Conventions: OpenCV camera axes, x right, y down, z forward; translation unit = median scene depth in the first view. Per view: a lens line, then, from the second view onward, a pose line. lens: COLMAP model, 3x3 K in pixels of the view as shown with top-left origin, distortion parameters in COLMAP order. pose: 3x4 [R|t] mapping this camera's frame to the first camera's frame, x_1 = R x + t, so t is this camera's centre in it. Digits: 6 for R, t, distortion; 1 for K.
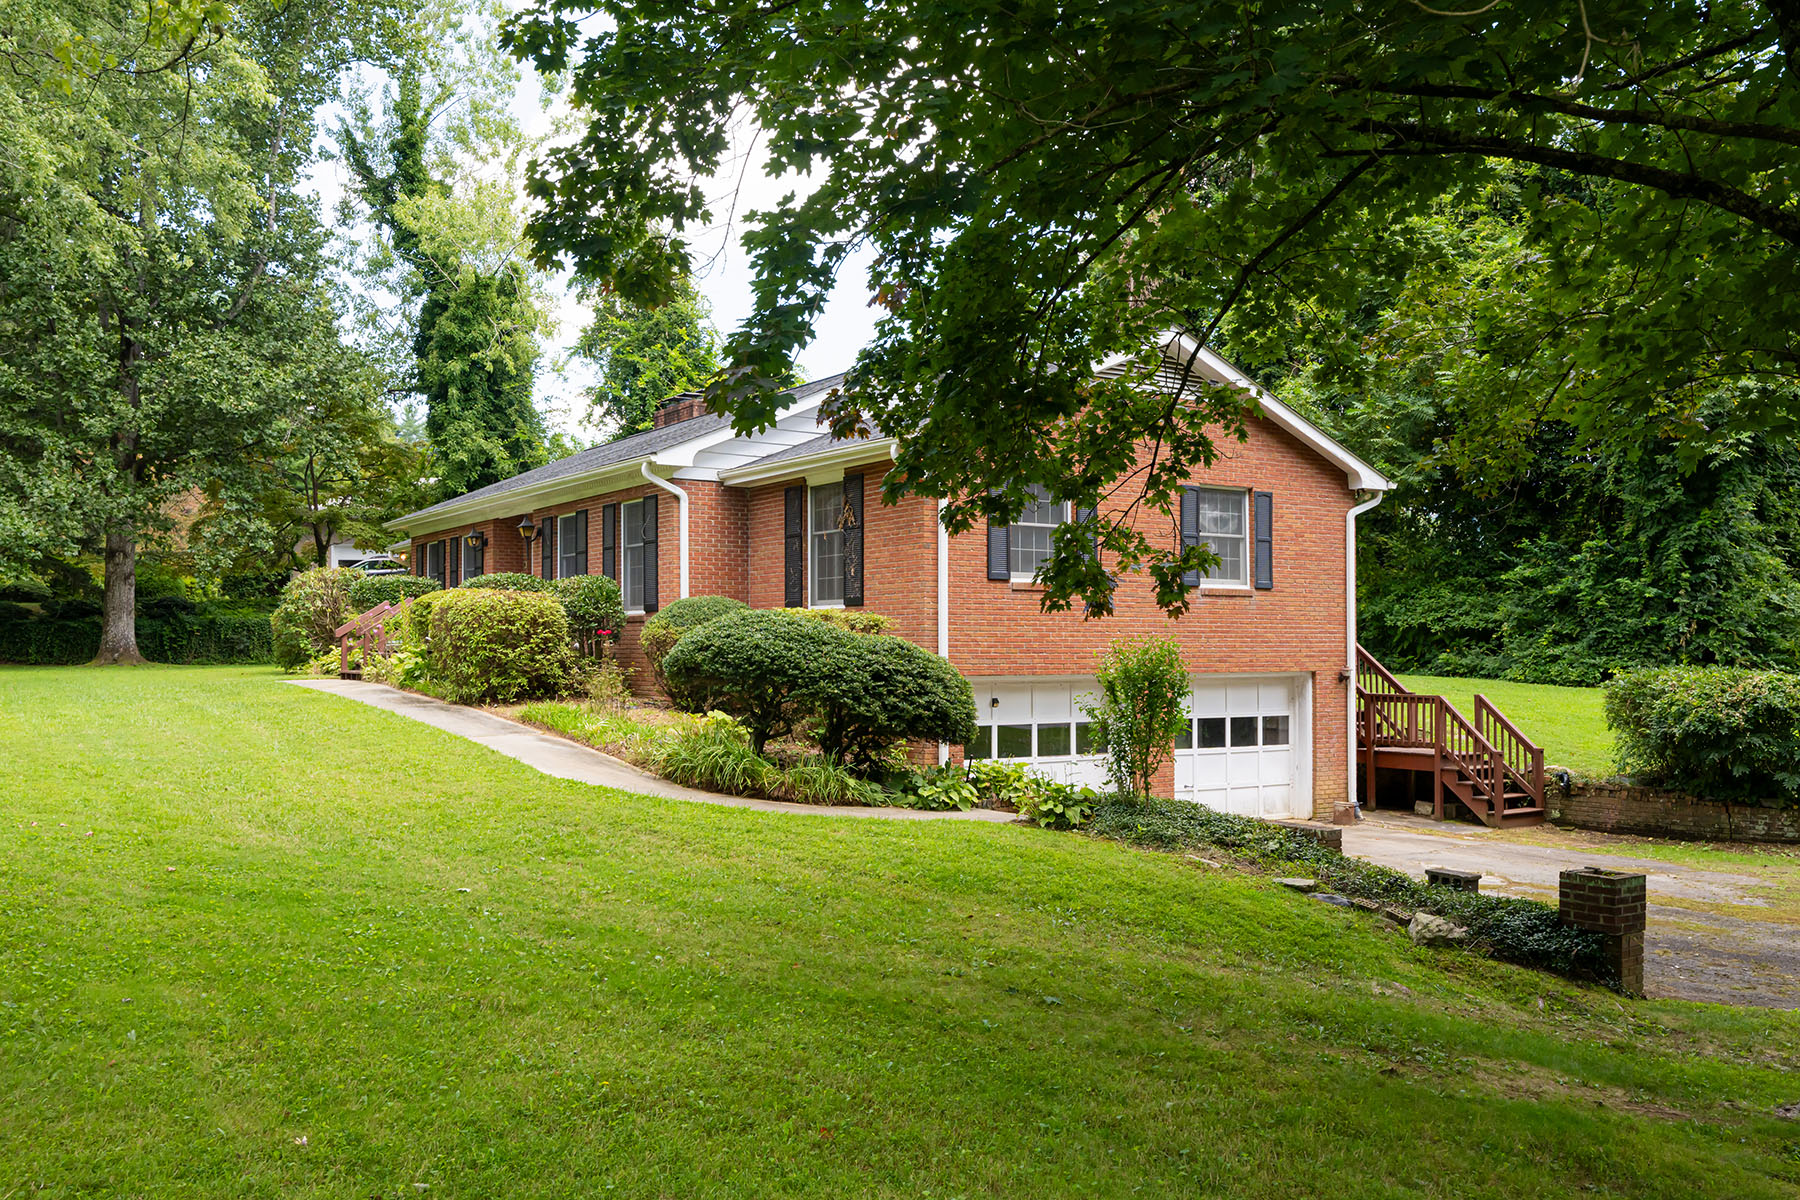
lens RADIAL K [[1489.1, 0, 857.8], [0, 1489.1, 639.7], [0, 0, 1]] dist [0.001923, 0.000106]
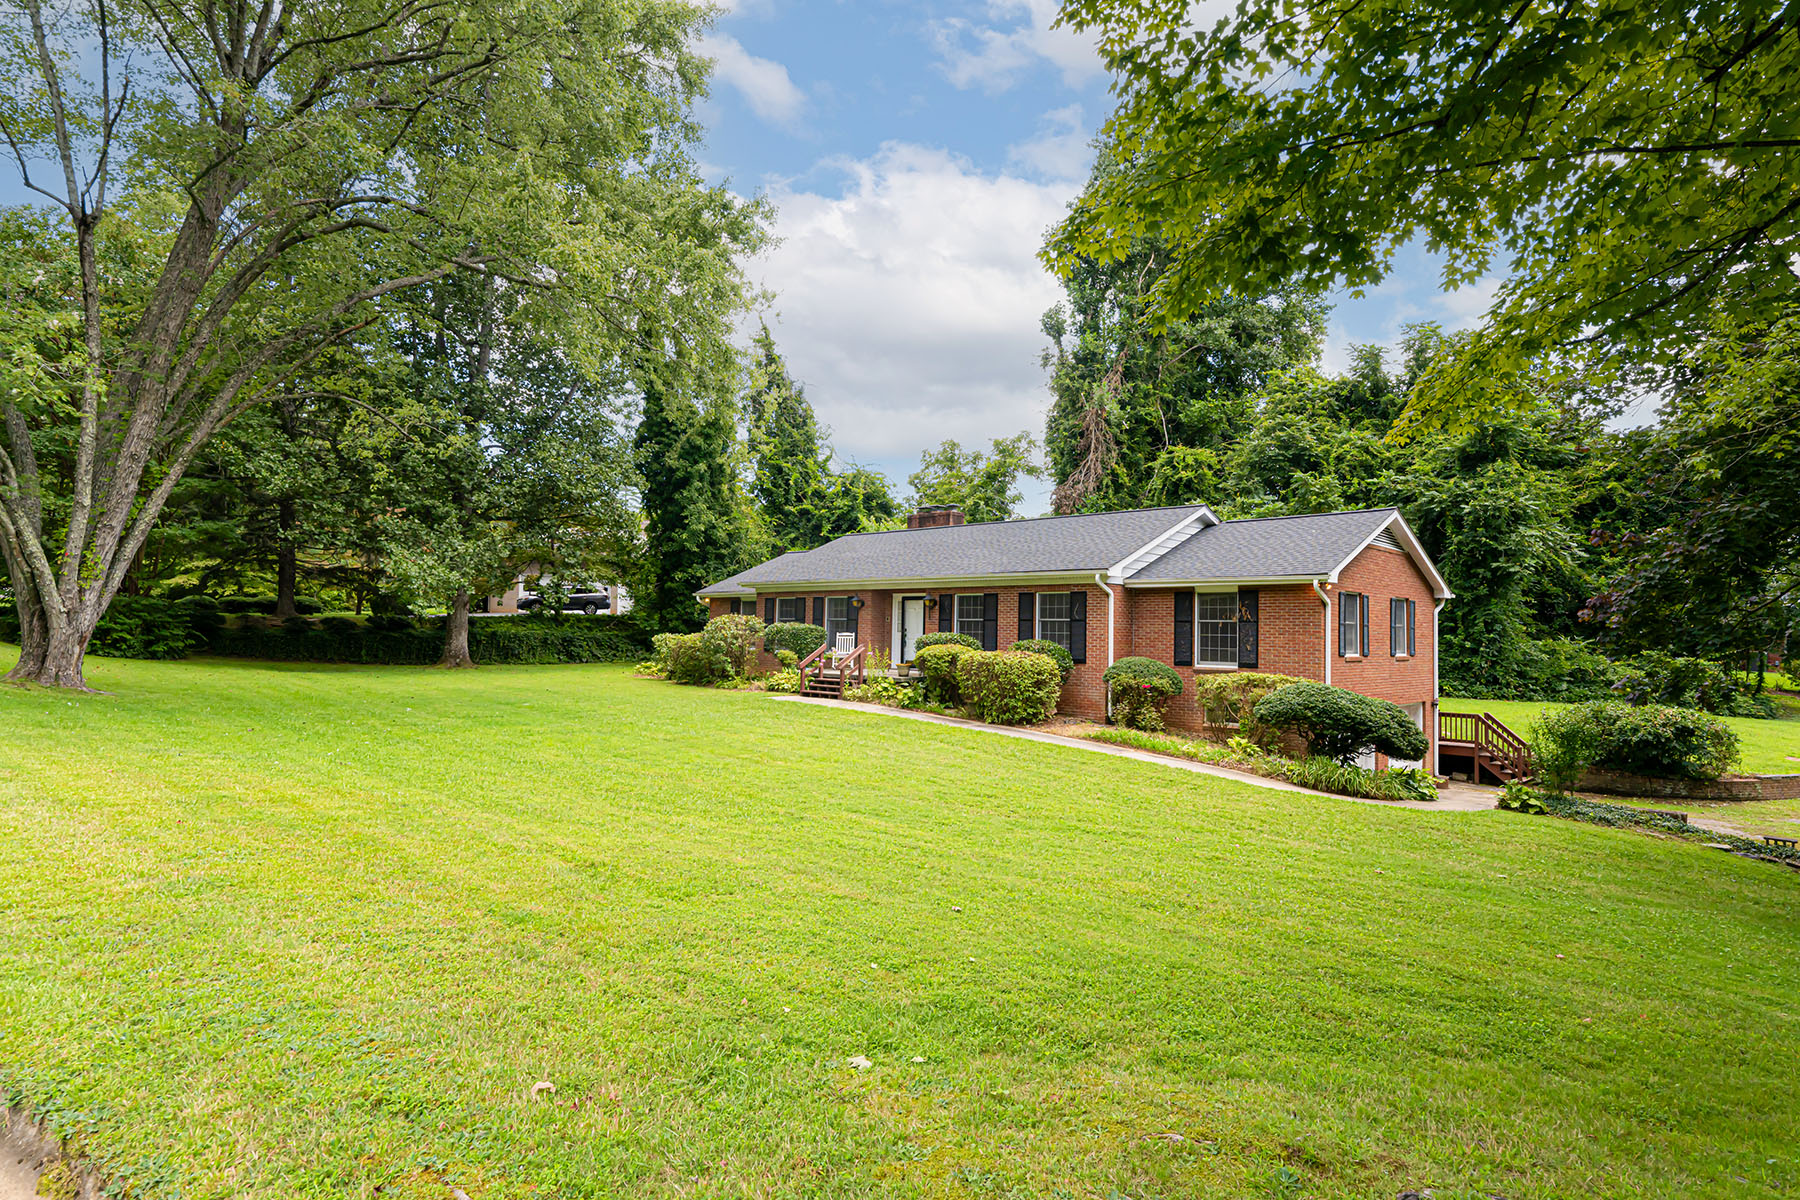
lens RADIAL K [[987.1, 0, 910.5], [0, 987.1, 596.8], [0, 0, 1]] dist [0.000062, -0.000537]
pose [[0.972890, 0.027242, 0.229657, -0.566915], [-0.020402, 0.999276, -0.032107, -0.053323], [-0.230366, 0.026551, 0.972742, -0.000790]]
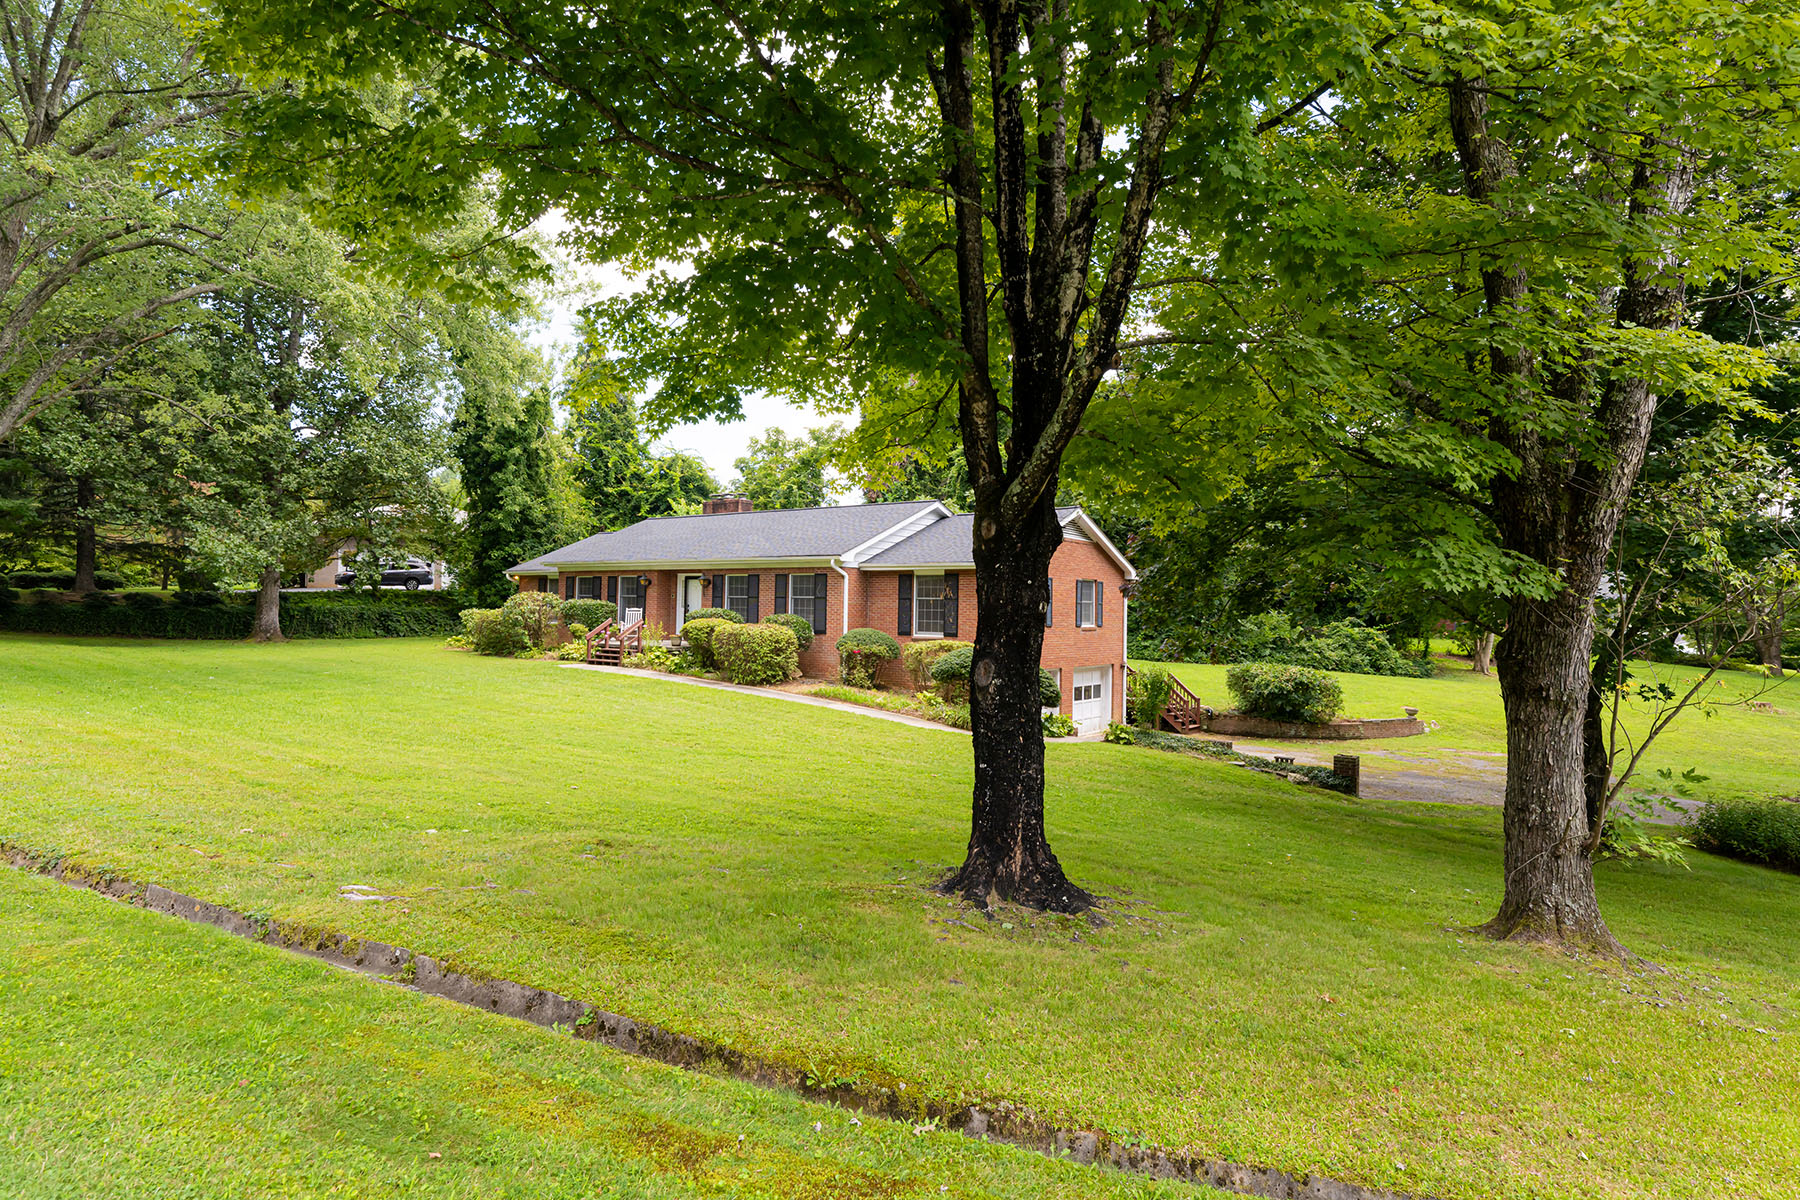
lens RADIAL K [[987.1, 0, 909.1], [0, 987.1, 586.7], [0, 0, 1]] dist [0.000062, -0.000537]
pose [[0.933152, 0.025690, 0.358562, -0.494398], [-0.020343, 0.999619, -0.018678, -0.058713], [-0.358905, 0.010135, 0.933319, -0.235951]]
